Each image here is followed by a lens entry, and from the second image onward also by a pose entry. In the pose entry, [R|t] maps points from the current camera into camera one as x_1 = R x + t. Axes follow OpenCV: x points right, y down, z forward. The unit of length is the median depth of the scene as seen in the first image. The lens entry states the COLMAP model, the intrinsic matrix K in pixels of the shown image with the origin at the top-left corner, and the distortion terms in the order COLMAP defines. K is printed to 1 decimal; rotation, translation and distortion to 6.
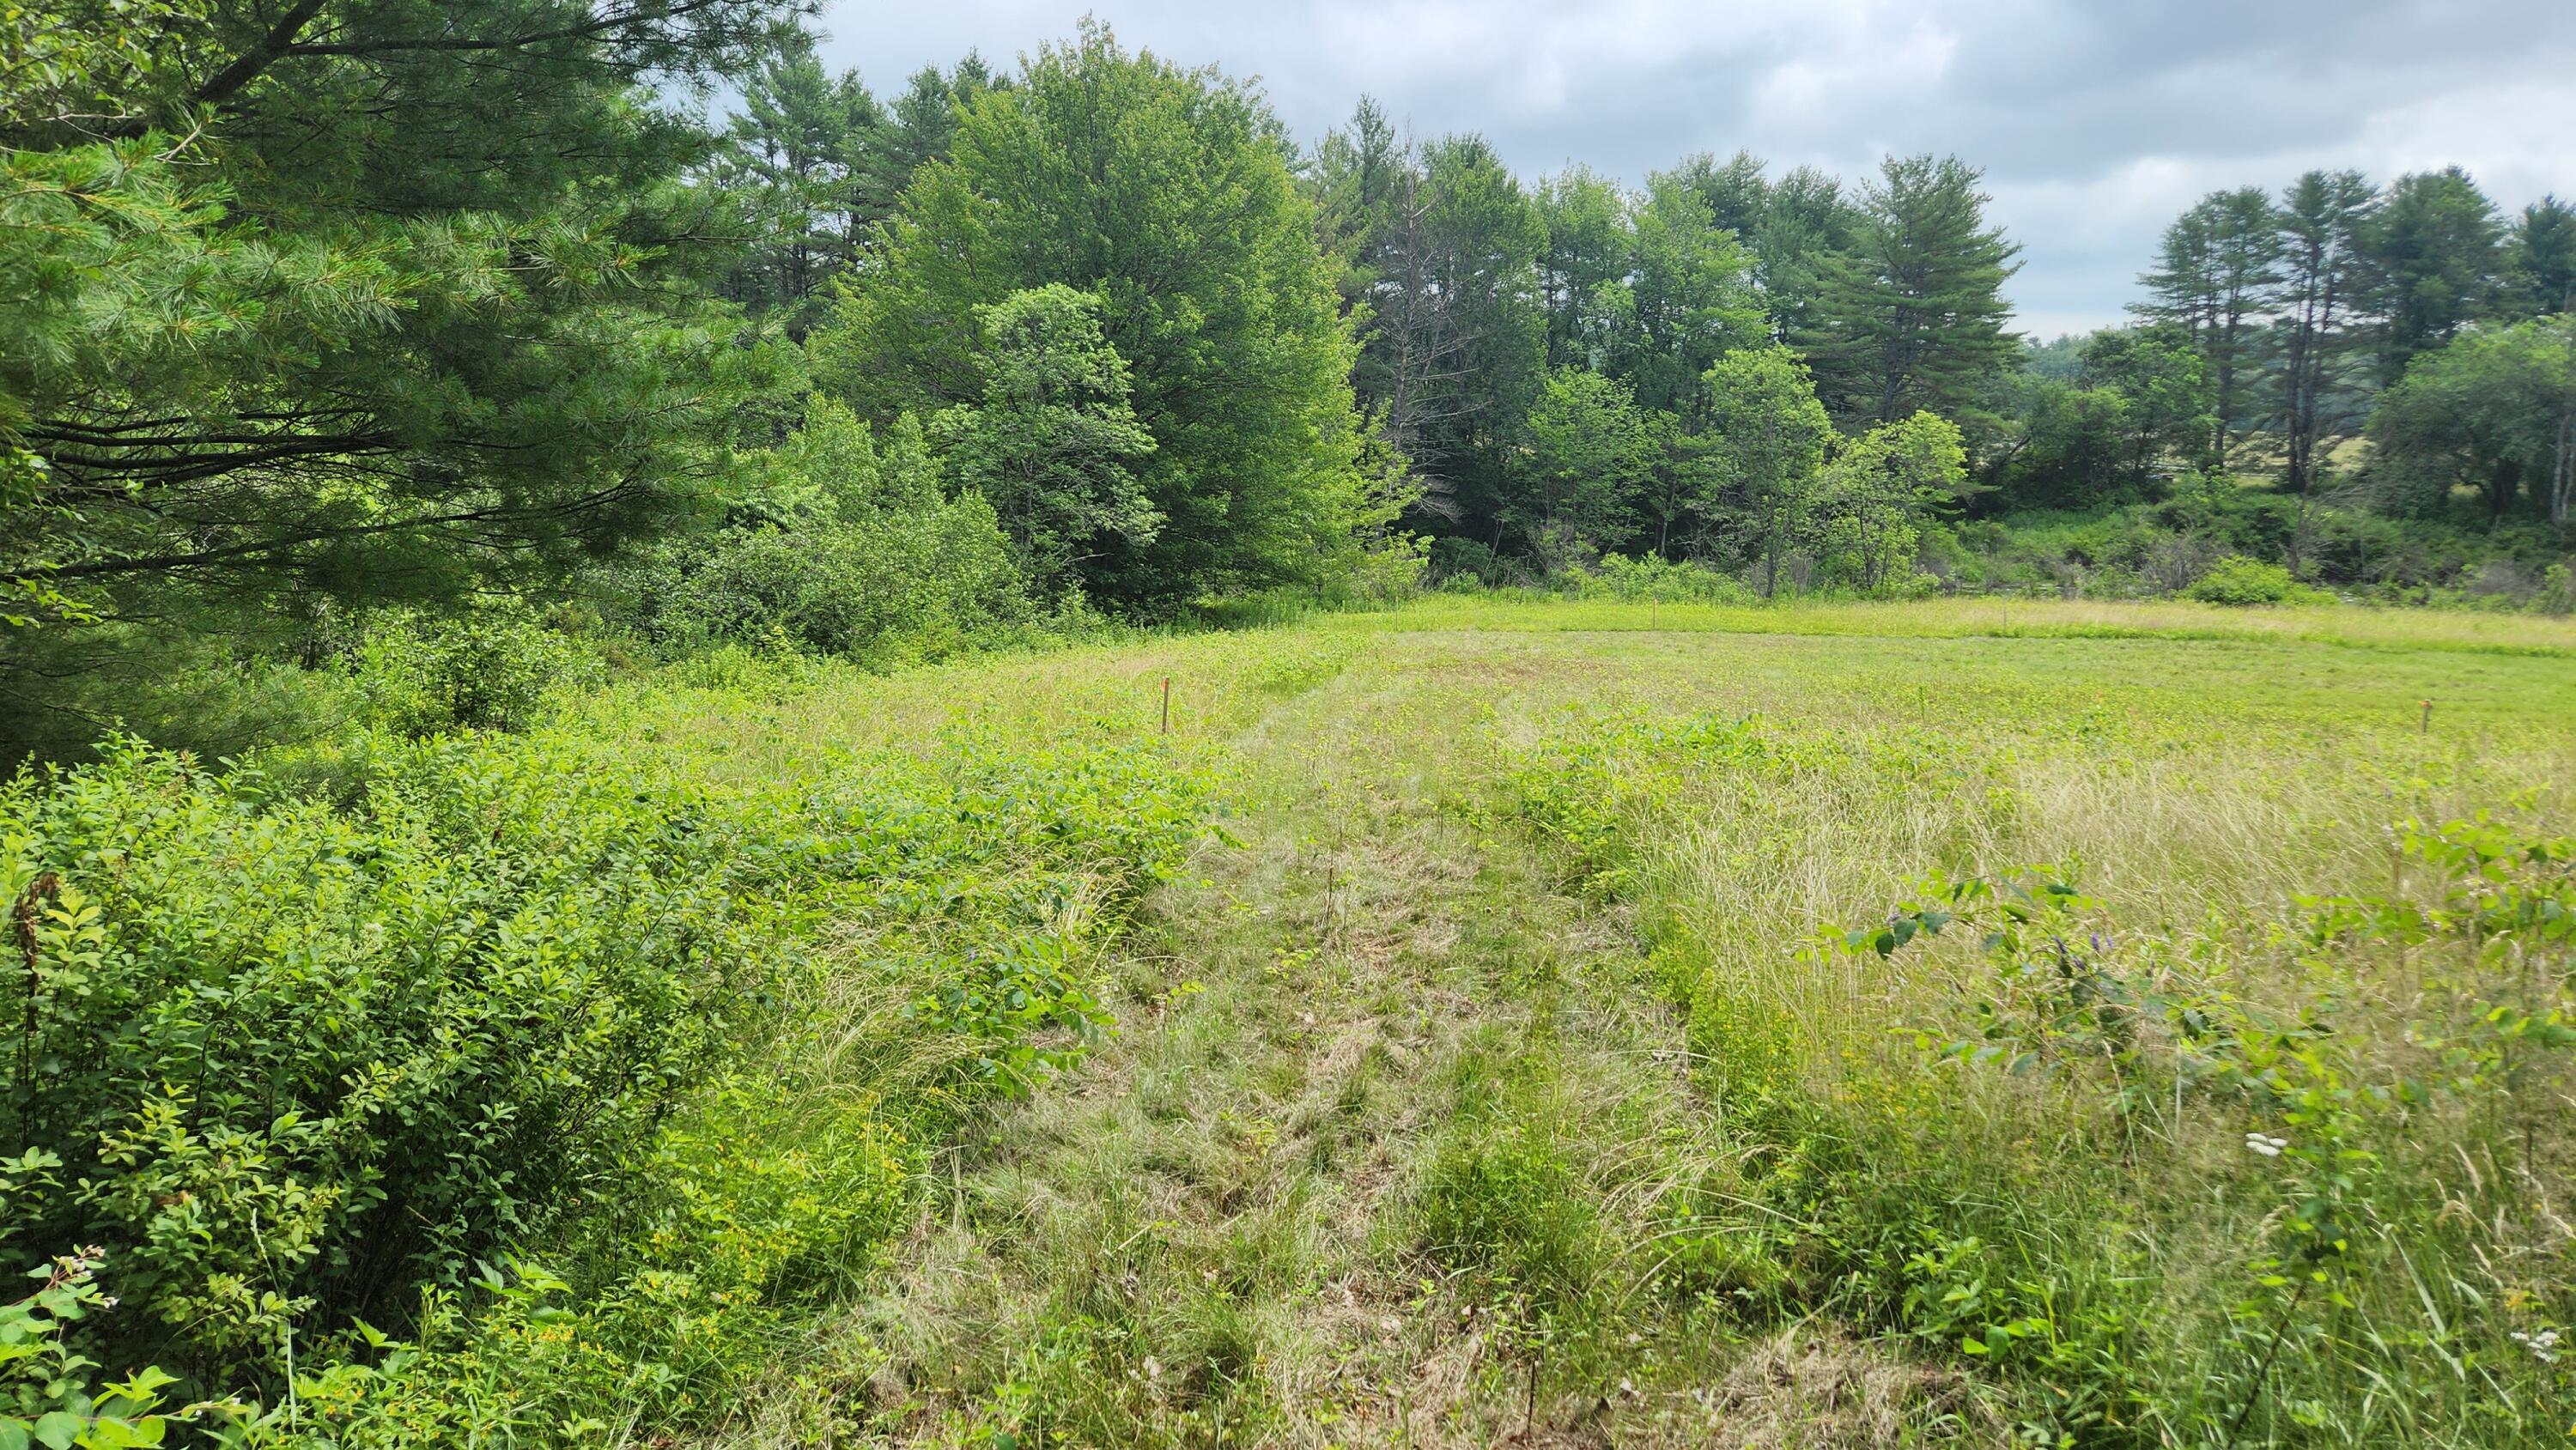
lens RADIAL K [[1713.6, 0, 1256.5], [0, 1713.6, 725.5], [0, 0, 1]] dist [0.087043, -0.075047]
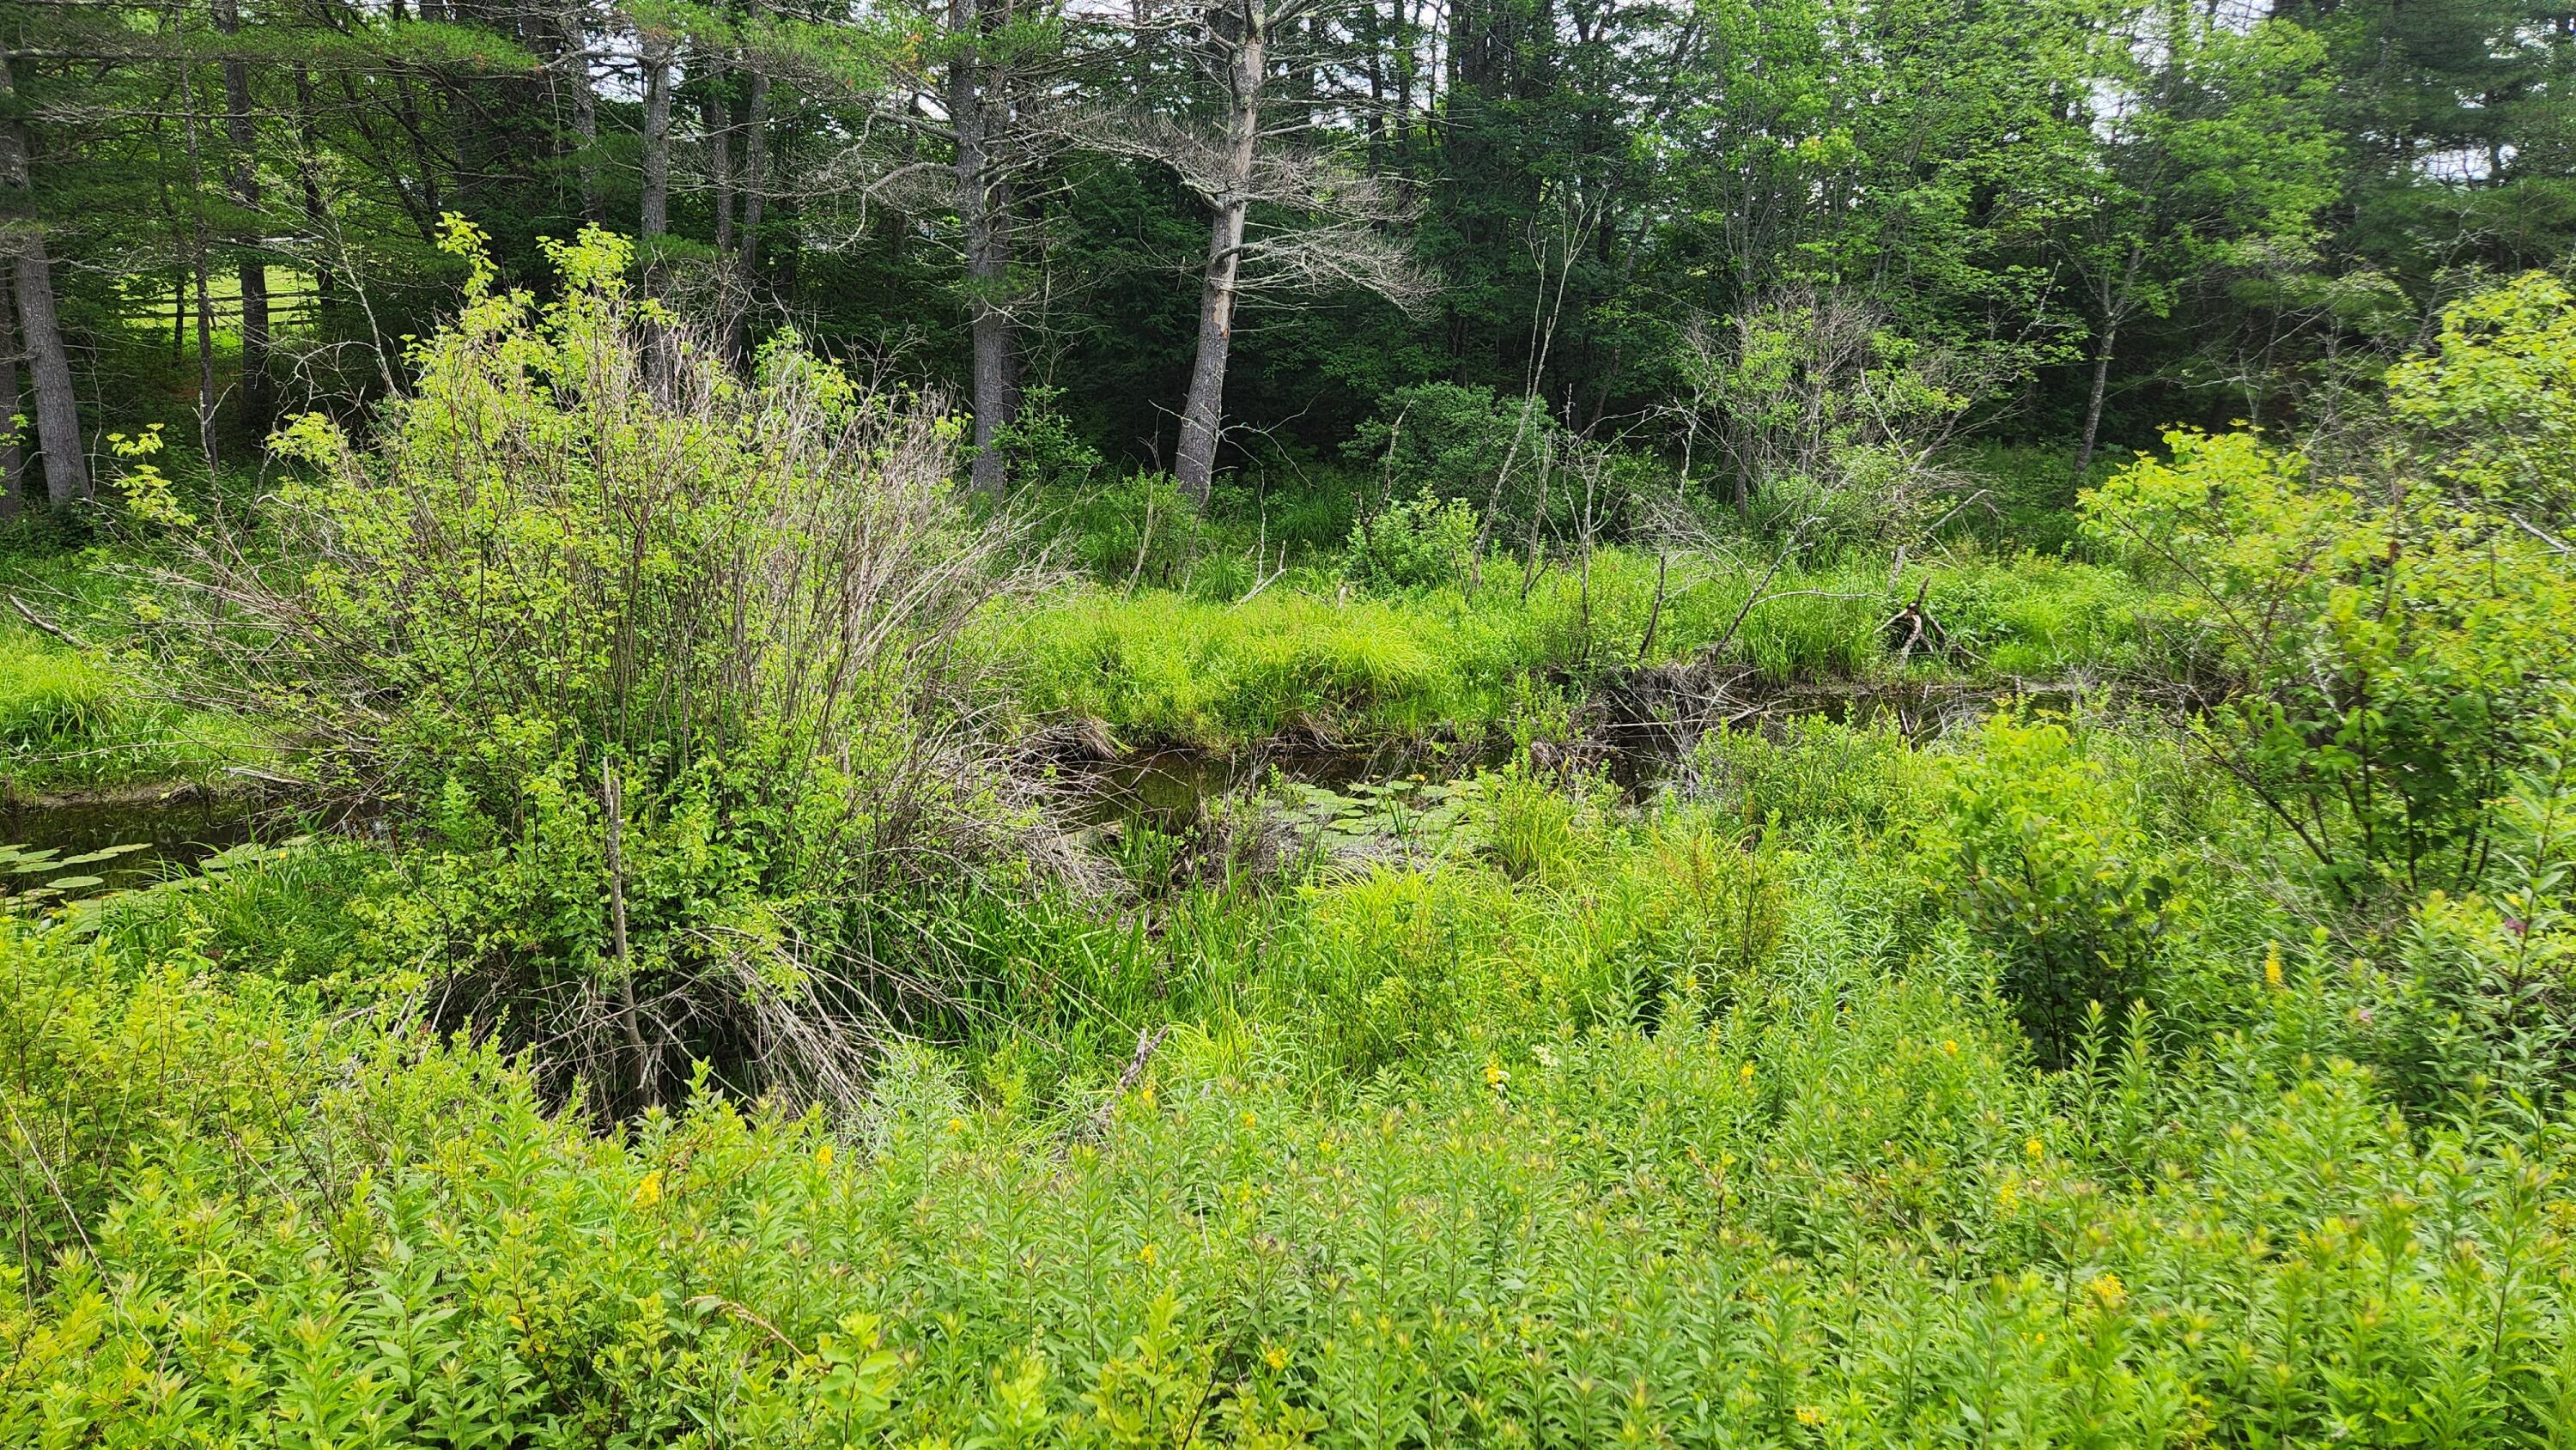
lens RADIAL K [[1713.6, 0, 1256.5], [0, 1713.6, 725.5], [0, 0, 1]] dist [0.087043, -0.075047]
pose [[0.996274, -0.012657, -0.085311, 0.100620], [0.014740, 0.999607, 0.023836, -0.053457], [0.084976, -0.025004, 0.996069, 0.639312]]
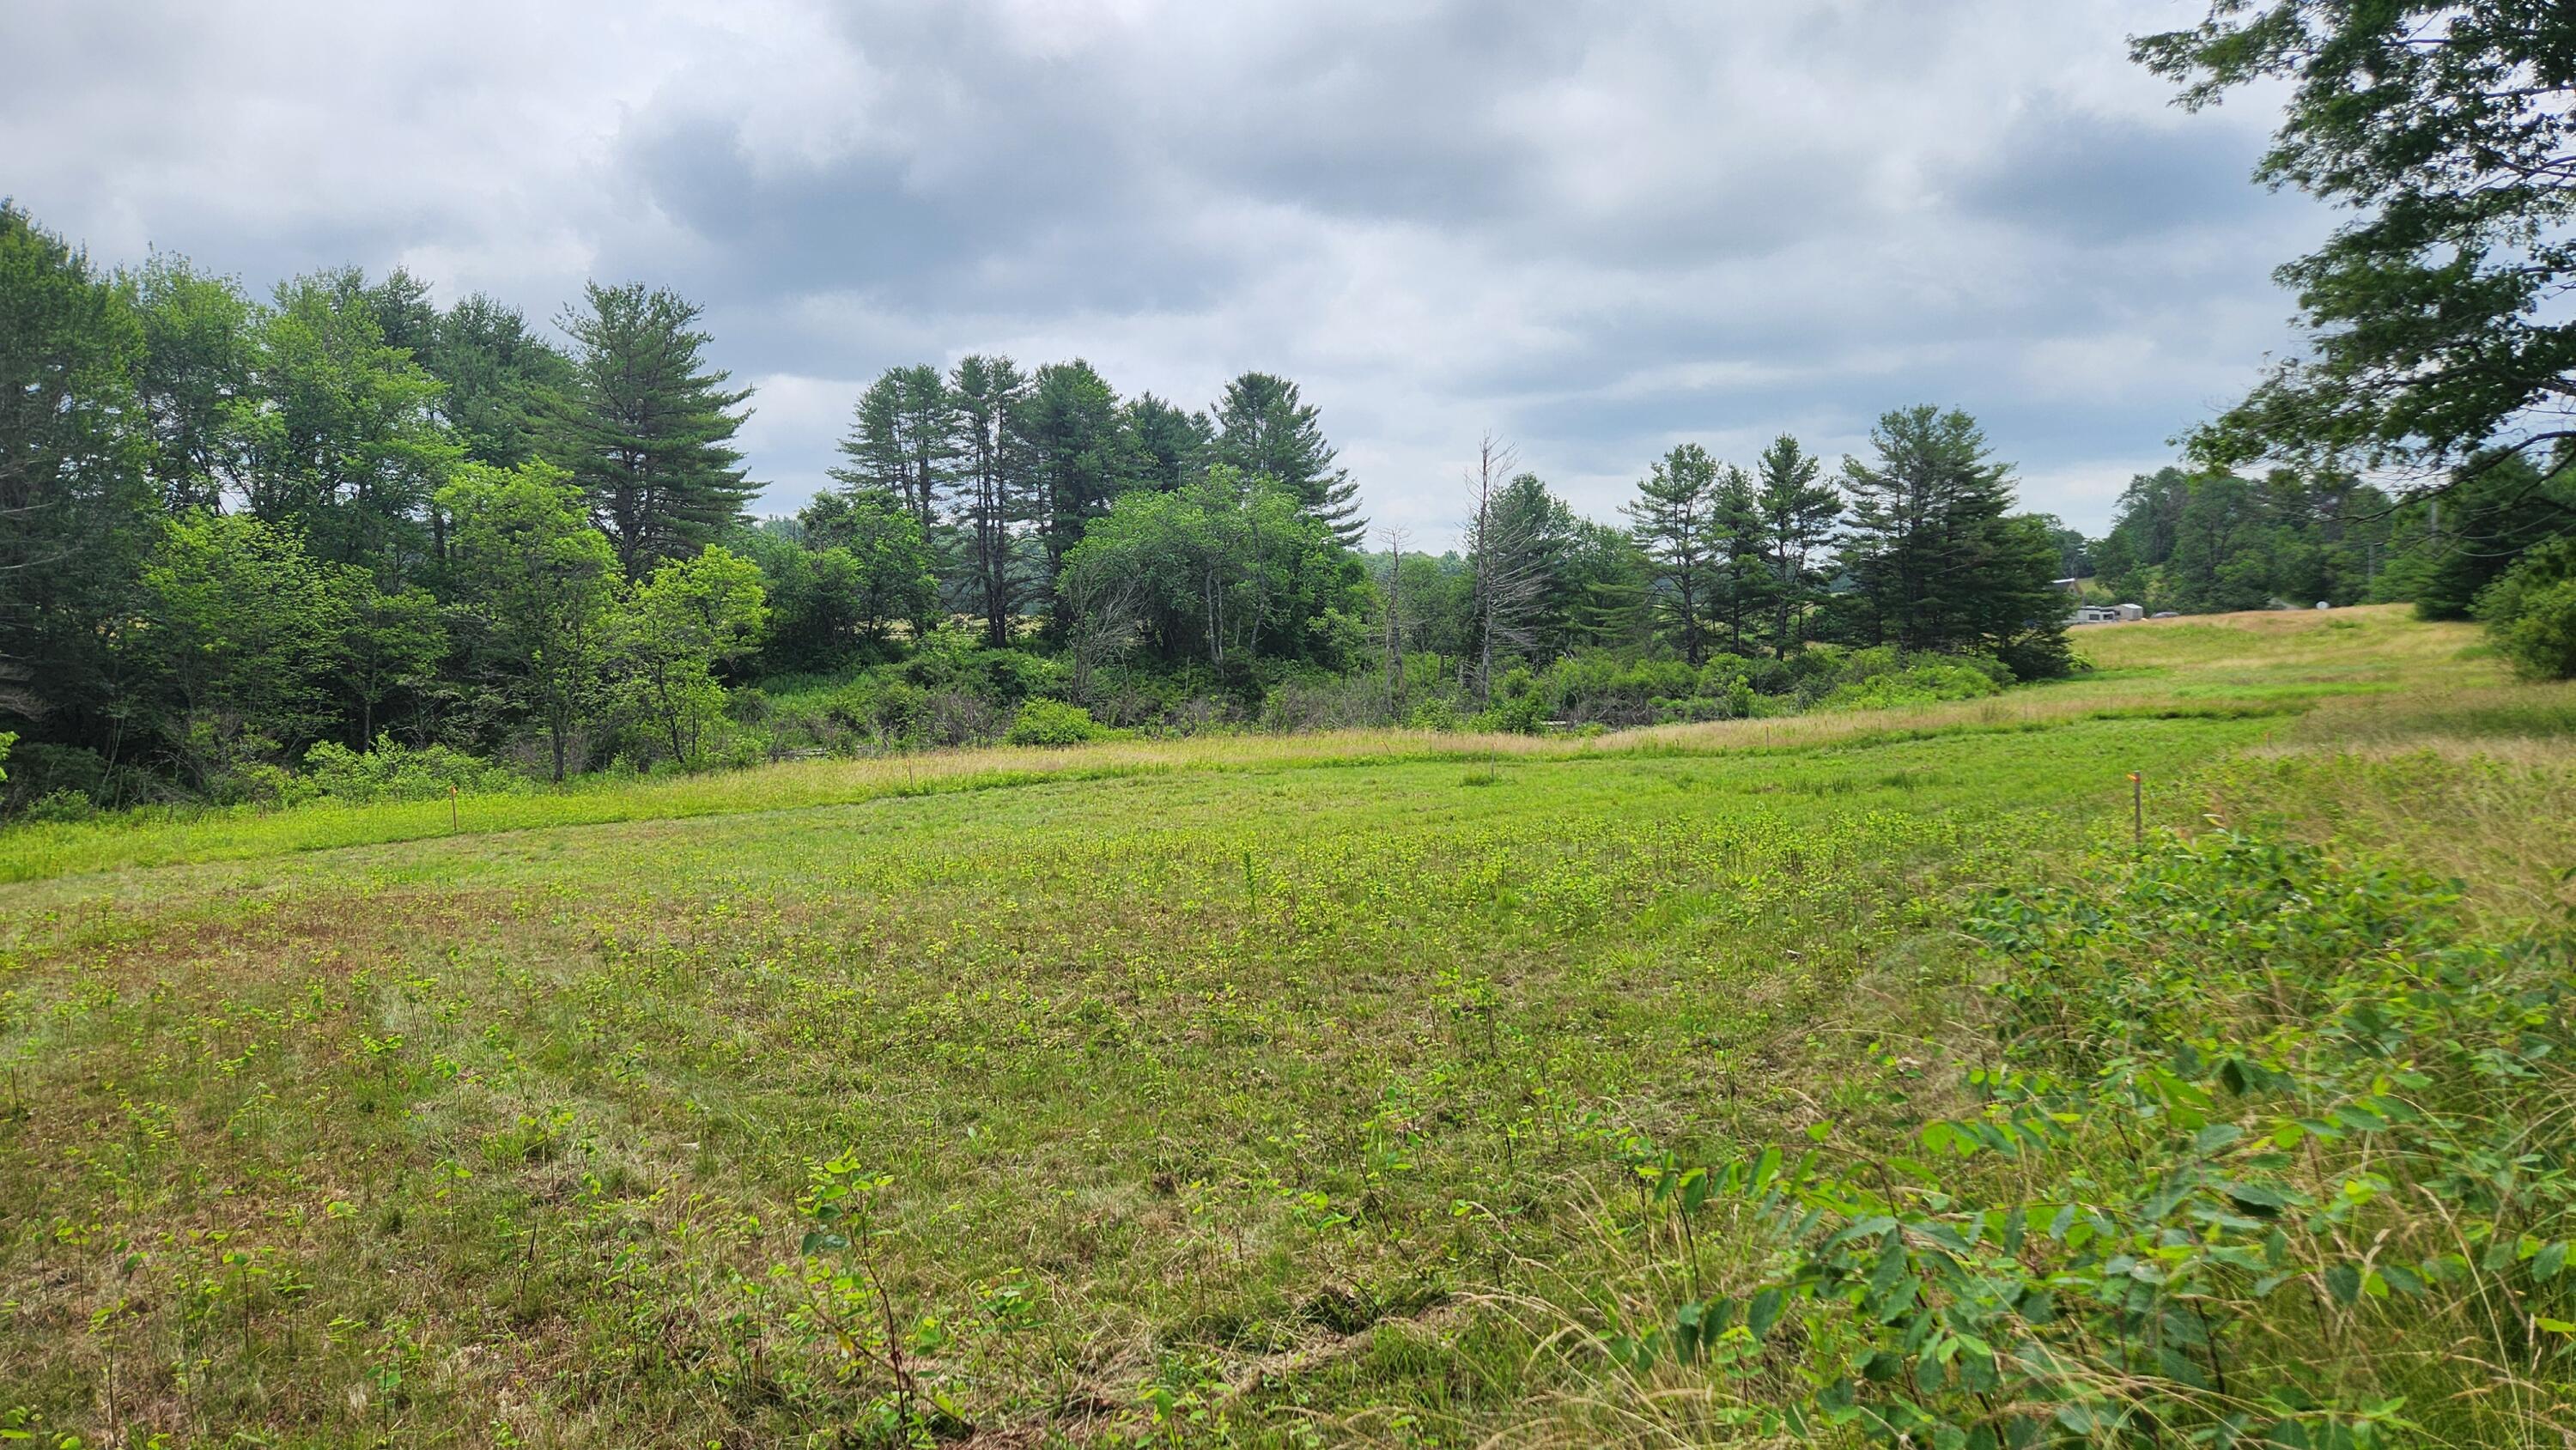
lens RADIAL K [[1713.6, 0, 1256.5], [0, 1713.6, 725.5], [0, 0, 1]] dist [0.087043, -0.075047]
pose [[0.739570, -0.069141, 0.669519, 0.006626], [0.142990, 0.988144, -0.055906, -0.007826], [-0.657716, 0.137081, 0.740688, 0.150734]]
